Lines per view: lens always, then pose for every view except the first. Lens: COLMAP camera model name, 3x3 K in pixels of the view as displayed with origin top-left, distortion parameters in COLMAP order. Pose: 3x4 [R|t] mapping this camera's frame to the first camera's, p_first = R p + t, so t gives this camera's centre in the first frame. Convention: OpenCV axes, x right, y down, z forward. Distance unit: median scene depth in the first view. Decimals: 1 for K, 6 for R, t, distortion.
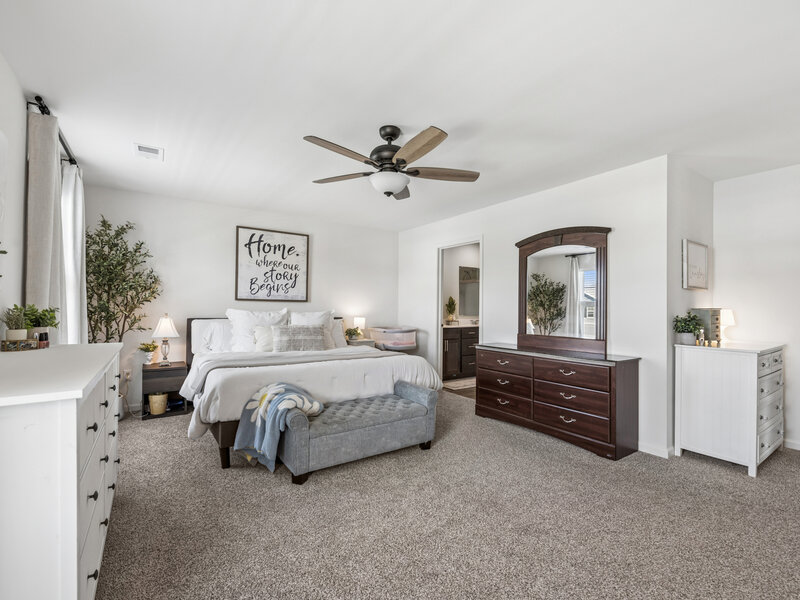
lens RADIAL K [[361.2, 0, 399.0], [0, 361.2, 302.1], [0, 0, 1]] dist [-0.002279, -0.000044]
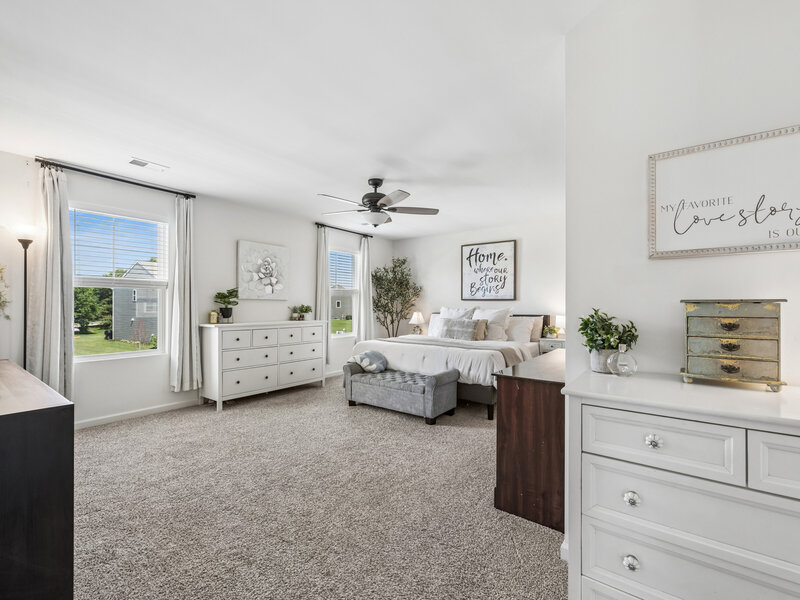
lens RADIAL K [[361.2, 0, 399.3], [0, 361.2, 303.2], [0, 0, 1]] dist [-0.002279, -0.000044]
pose [[0.308171, -0.007795, -0.951299, 0.731987], [0.016125, 0.999866, -0.002970, 0.006071], [0.951194, -0.014424, 0.308256, 0.336452]]
